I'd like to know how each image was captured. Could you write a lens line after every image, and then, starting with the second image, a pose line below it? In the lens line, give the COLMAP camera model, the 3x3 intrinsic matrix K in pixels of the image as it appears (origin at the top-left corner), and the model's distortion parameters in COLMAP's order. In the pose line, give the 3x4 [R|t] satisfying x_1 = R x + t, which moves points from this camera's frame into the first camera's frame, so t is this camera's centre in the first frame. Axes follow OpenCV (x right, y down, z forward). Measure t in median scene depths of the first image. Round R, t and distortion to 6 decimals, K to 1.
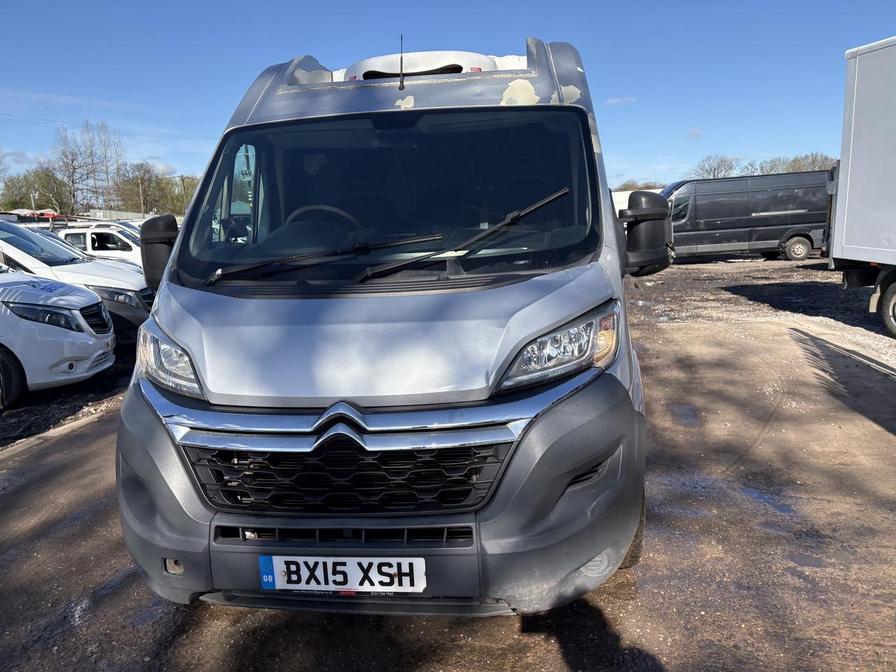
lens RADIAL K [[679.4, 0, 447.9], [0, 679.4, 335.7], [0, 0, 1]] dist [0.022467, -0.019074]
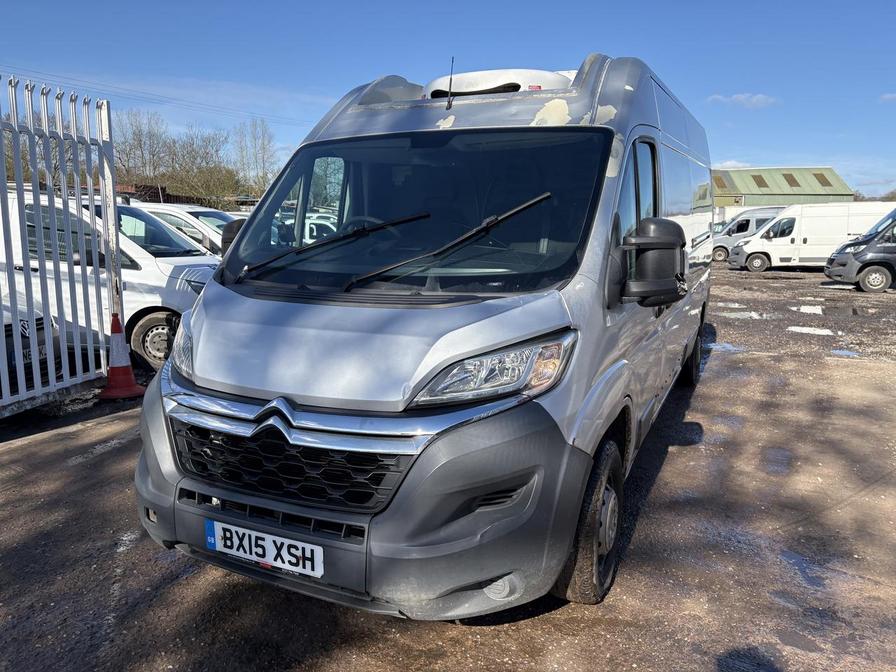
lens RADIAL K [[679.4, 0, 447.8], [0, 679.4, 337.6], [0, 0, 1]] dist [0.022467, -0.019074]
pose [[0.947978, 0.098982, -0.302556, 0.391165], [-0.098021, 0.995014, 0.018398, -0.043271], [0.302869, 0.012215, 0.952954, 0.008223]]
